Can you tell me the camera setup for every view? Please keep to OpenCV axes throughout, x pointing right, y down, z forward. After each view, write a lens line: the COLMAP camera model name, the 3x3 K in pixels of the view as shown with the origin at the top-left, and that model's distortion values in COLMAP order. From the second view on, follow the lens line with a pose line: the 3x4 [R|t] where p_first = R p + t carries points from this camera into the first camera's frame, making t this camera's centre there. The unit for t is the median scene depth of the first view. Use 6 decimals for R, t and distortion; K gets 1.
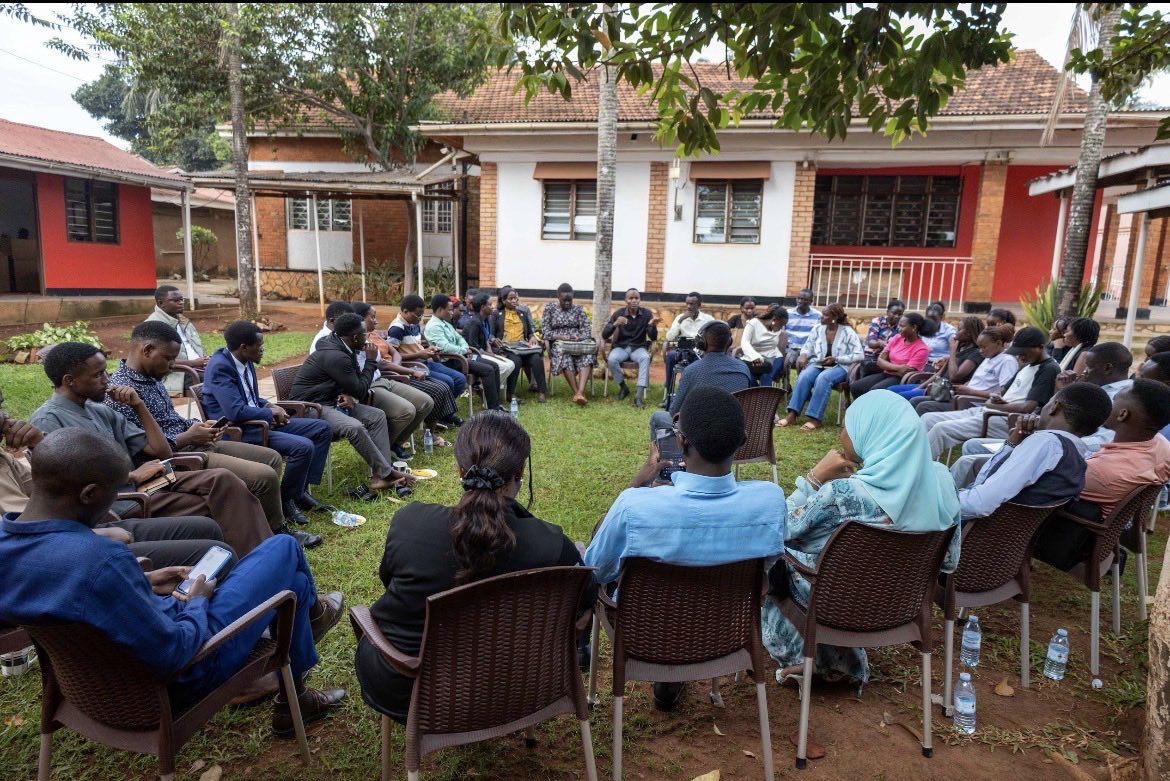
lens RADIAL K [[809.9, 0, 585.0], [0, 809.9, 390.5], [0, 0, 1]] dist [-0.007846, -0.001269]
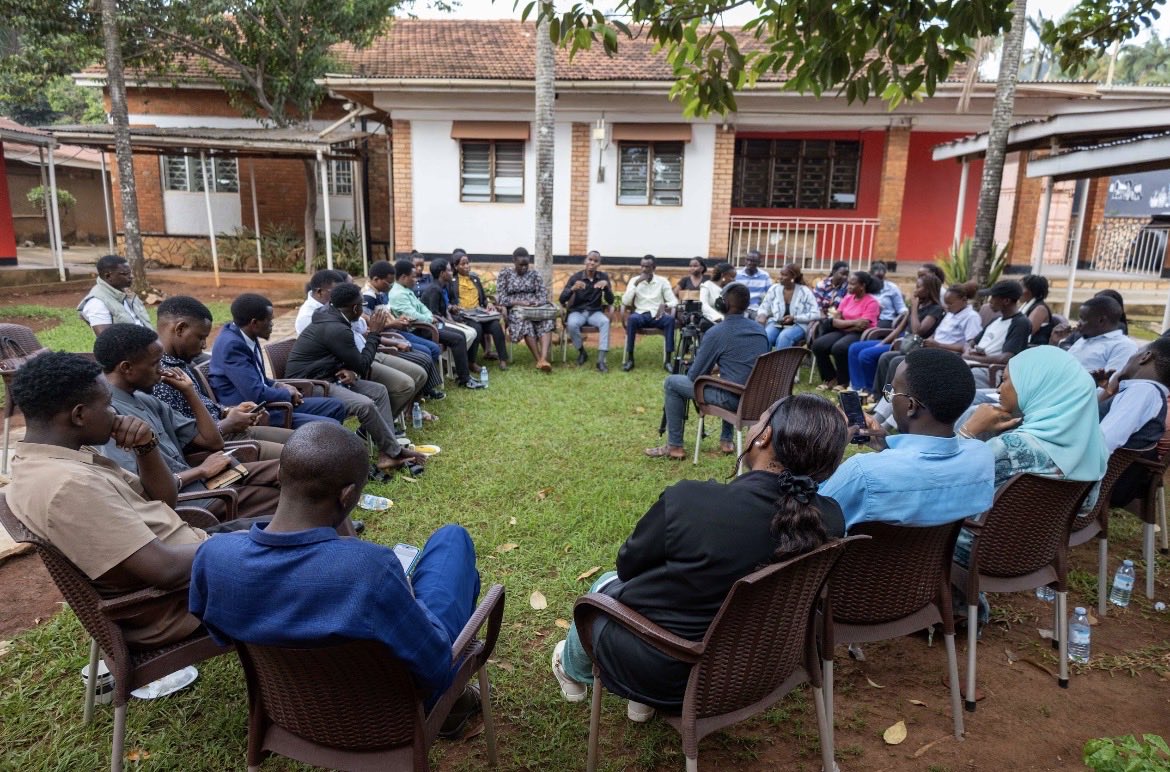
lens RADIAL K [[809.2, 0, 585.0], [0, 809.2, 386.0], [0, 0, 1]] dist [-0.002498, -0.003084]
pose [[0.983759, -0.040024, 0.174977, -0.110167], [0.033051, 0.998546, 0.042585, -0.004048], [-0.176427, -0.036110, 0.983651, 0.020467]]
